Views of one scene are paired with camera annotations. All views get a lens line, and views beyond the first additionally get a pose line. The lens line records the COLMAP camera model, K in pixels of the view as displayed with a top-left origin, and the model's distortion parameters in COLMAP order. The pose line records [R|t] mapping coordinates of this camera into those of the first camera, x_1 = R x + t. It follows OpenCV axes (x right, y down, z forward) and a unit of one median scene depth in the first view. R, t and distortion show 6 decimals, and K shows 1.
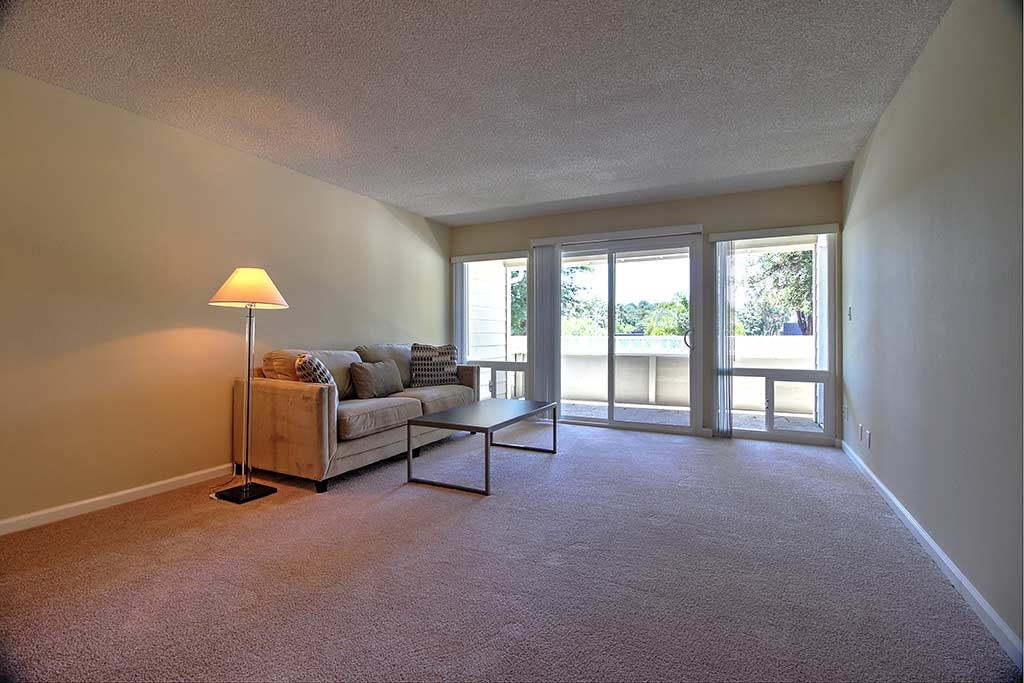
lens RADIAL K [[477.8, 0, 512.9], [0, 477.8, 335.0], [0, 0, 1]] dist [-0.004675, -0.001036]
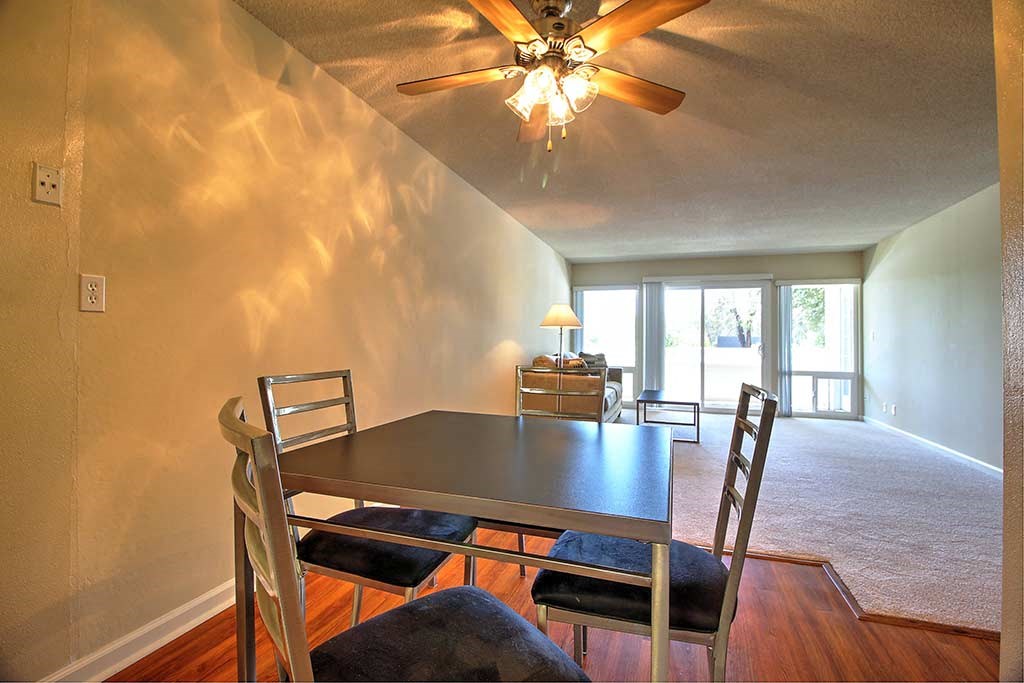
lens RADIAL K [[477.8, 0, 510.9], [0, 477.8, 343.6], [0, 0, 1]] dist [-0.004675, -0.001036]
pose [[0.990887, 0.013014, 0.134065, -0.615063], [-0.012922, 0.999915, -0.001559, -0.001489], [-0.134074, -0.000188, 0.990971, -0.369623]]
